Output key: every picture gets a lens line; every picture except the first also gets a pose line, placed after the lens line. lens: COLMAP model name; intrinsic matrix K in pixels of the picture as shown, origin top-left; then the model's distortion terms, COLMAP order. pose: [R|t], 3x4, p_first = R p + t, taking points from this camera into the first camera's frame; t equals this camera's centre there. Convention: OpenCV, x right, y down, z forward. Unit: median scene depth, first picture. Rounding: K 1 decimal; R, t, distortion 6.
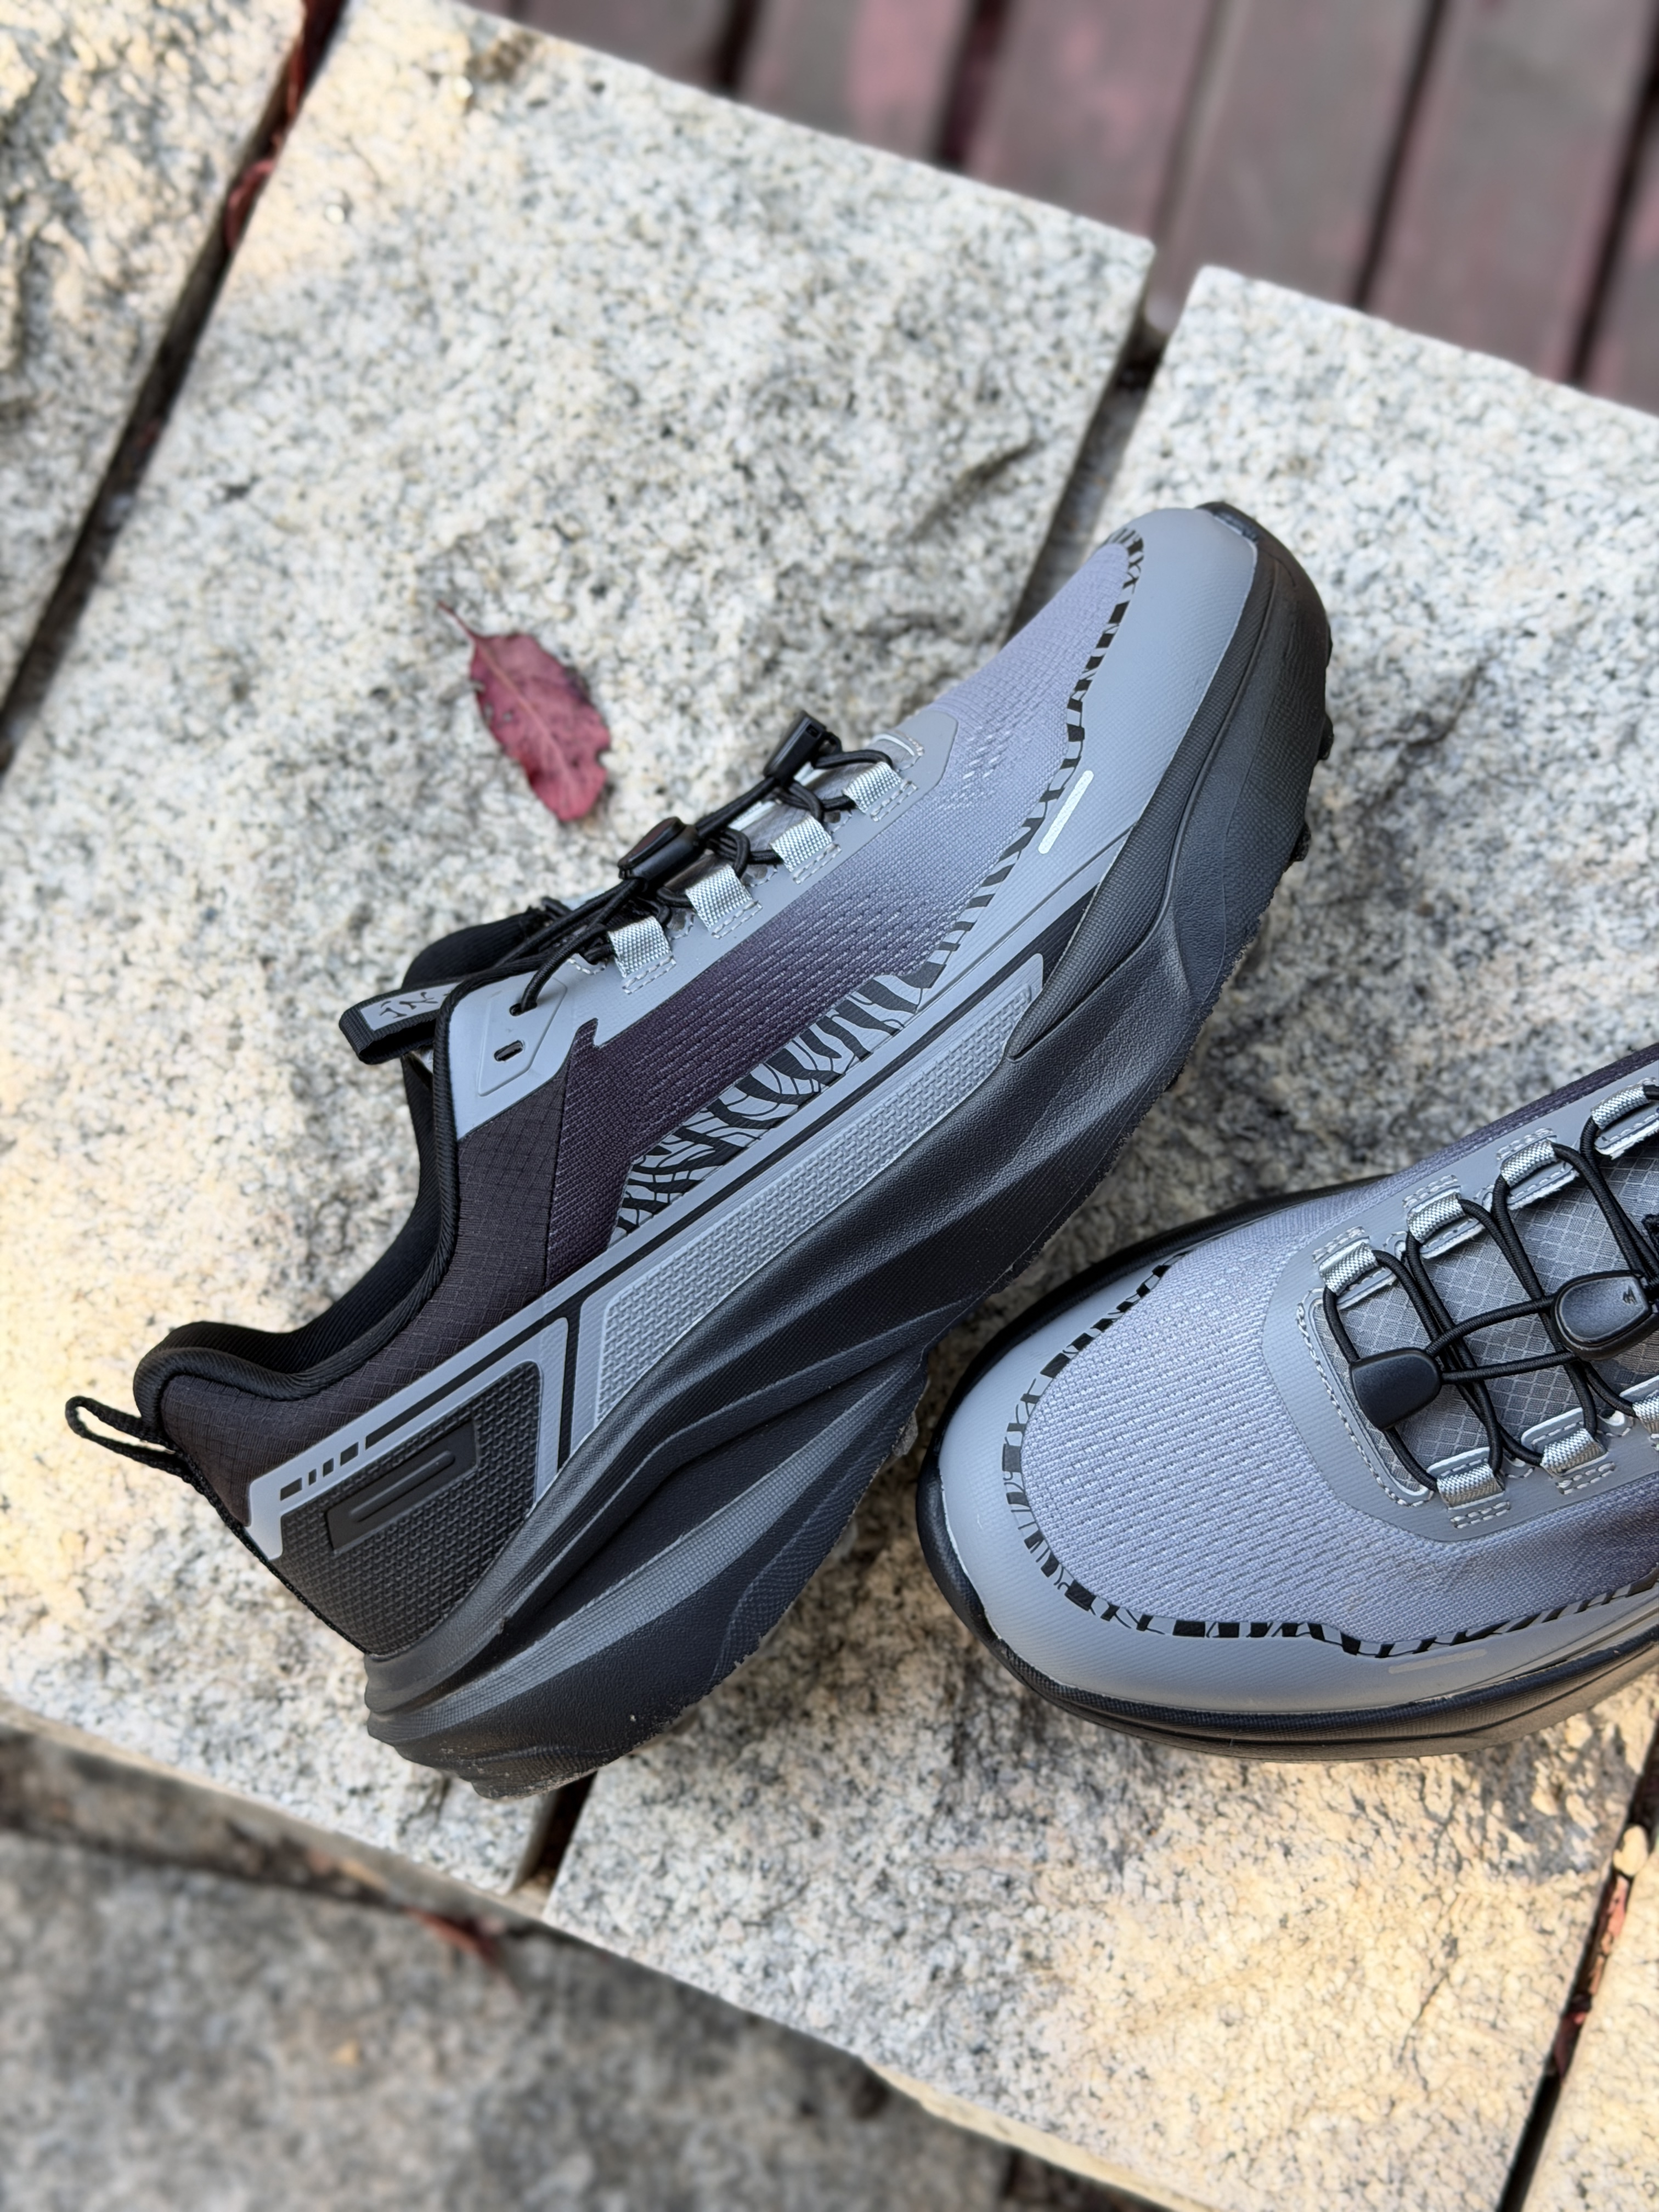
lens RADIAL K [[3280.4, 0, 863.7], [0, 3280.4, 1105.3], [0, 0, 1]] dist [0.205027, -0.812927]
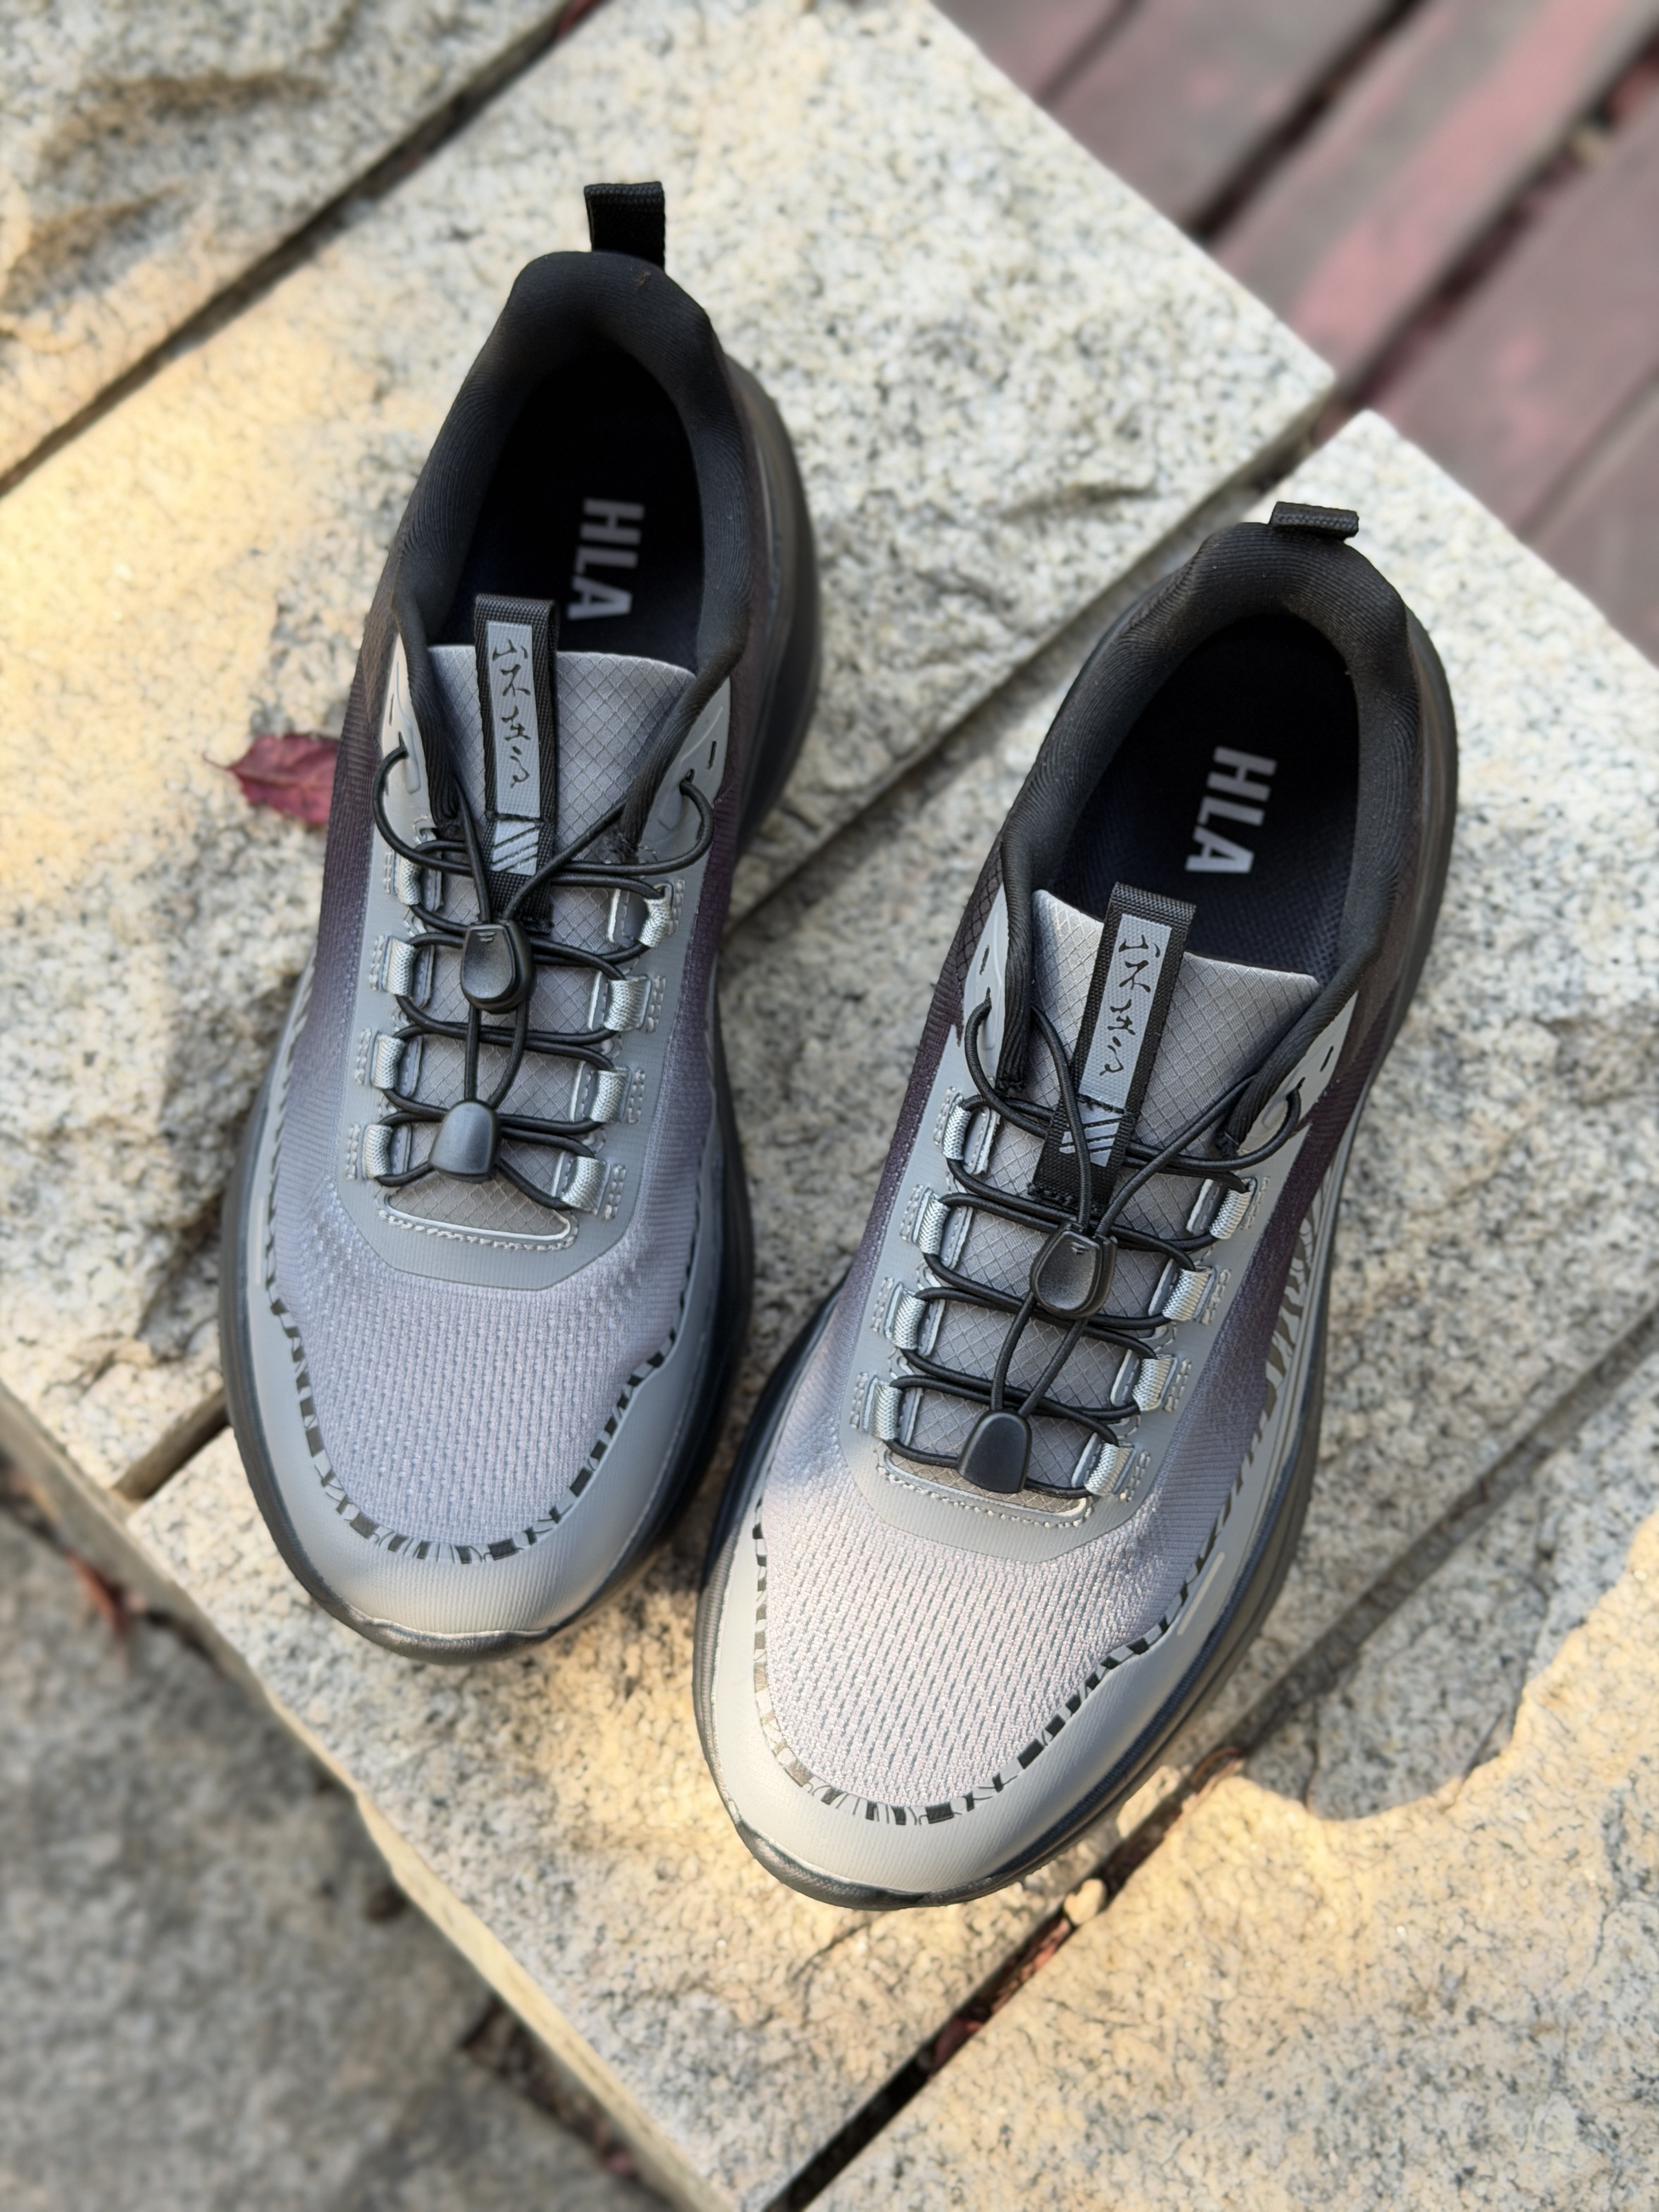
lens RADIAL K [[3280.4, 0, 863.7], [0, 3280.4, 1105.3], [0, 0, 1]] dist [0.205027, -0.812927]
pose [[0.907168, 0.414596, -0.071804, 0.130431], [-0.418378, 0.906948, -0.049050, 0.073092], [0.044786, 0.074538, 0.996212, -0.055221]]
